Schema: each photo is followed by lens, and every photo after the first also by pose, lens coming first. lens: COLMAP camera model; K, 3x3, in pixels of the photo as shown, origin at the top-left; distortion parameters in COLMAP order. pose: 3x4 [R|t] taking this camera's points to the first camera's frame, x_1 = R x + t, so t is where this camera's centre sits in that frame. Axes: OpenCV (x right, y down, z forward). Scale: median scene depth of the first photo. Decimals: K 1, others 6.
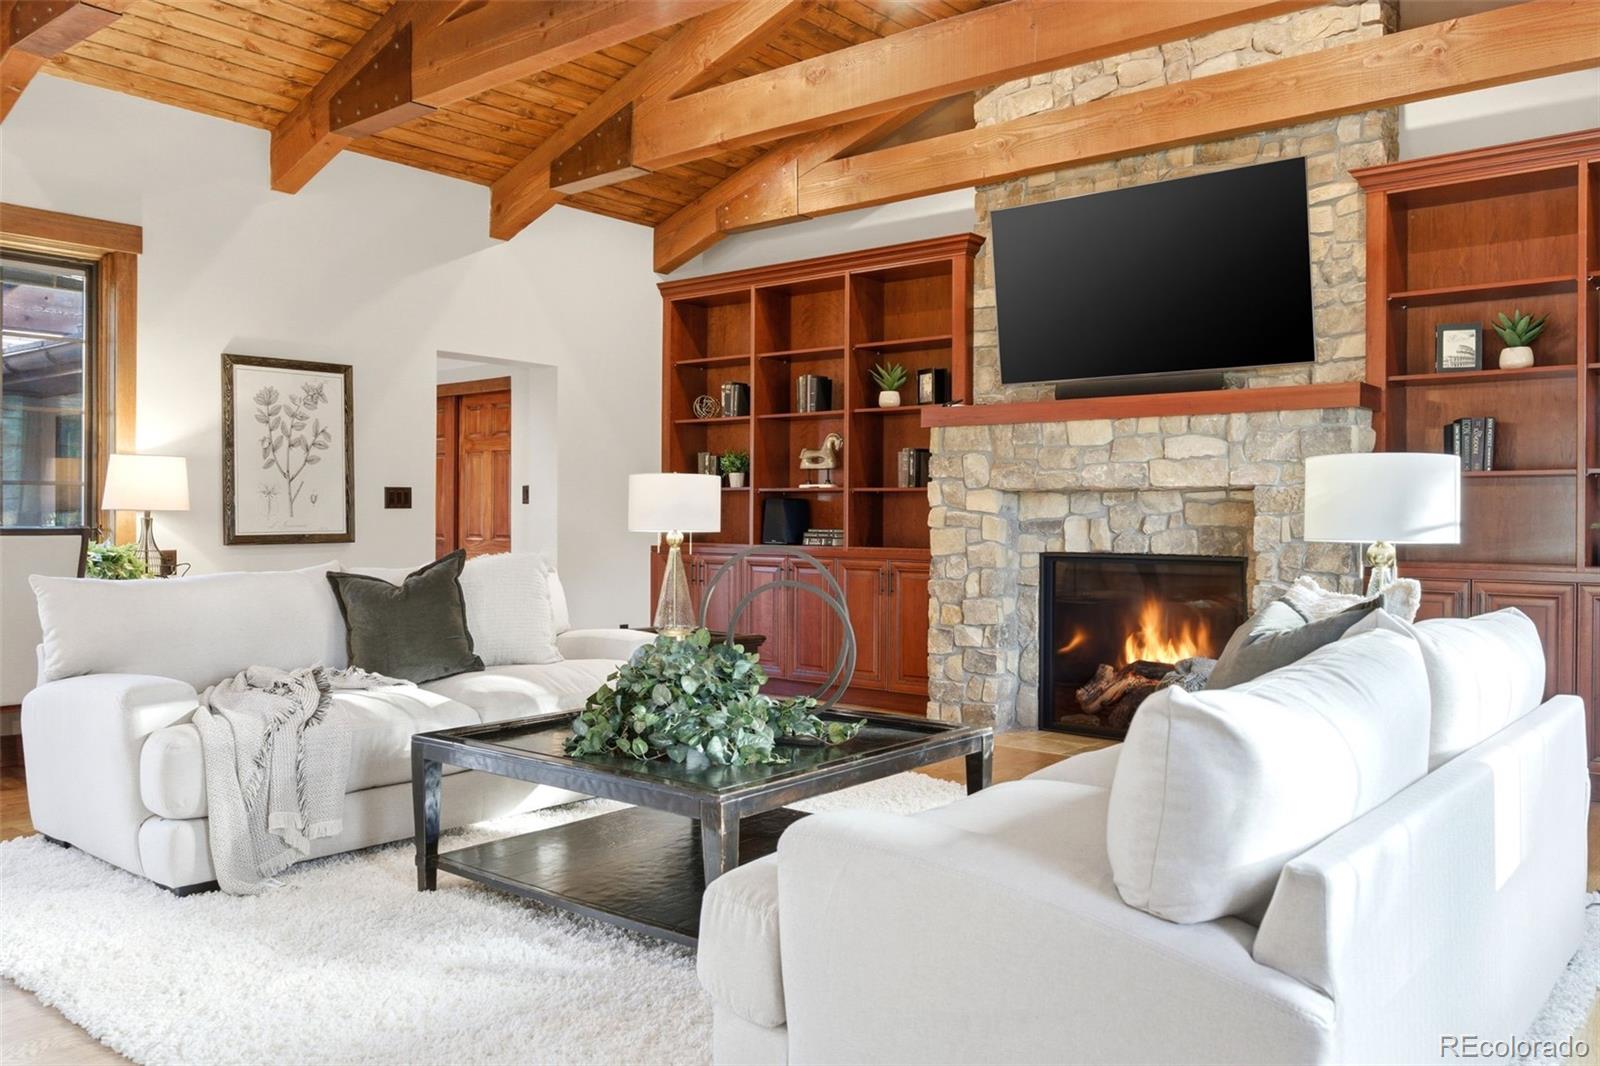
lens RADIAL K [[1229.3, 0, 800.0], [0, 1229.3, 533.0], [0, 0, 1]] dist [-0.001959, 0.009117]
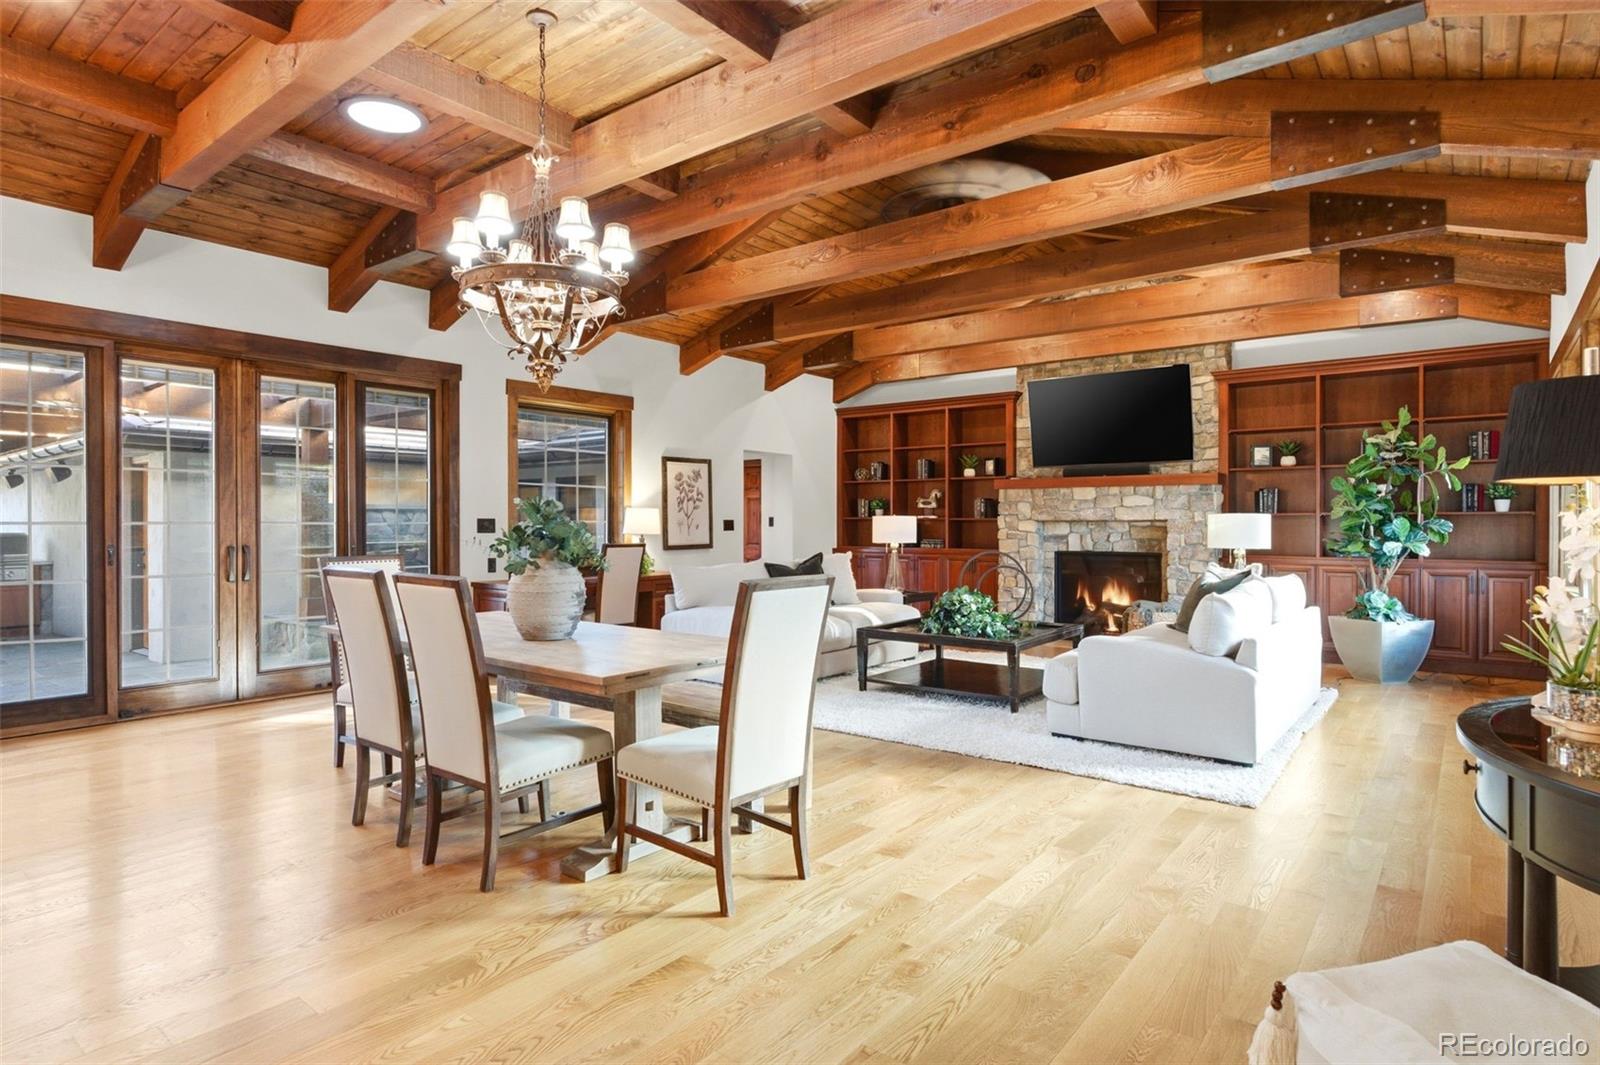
lens RADIAL K [[861.2, 0, 800.0], [0, 861.2, 532.5], [0, 0, 1]] dist [-0.002272, -0.000907]
pose [[0.999658, -0.005318, 0.025600, -0.274724], [0.005351, 0.999985, -0.001207, -0.016366], [-0.025593, 0.001344, 0.999672, -0.427440]]
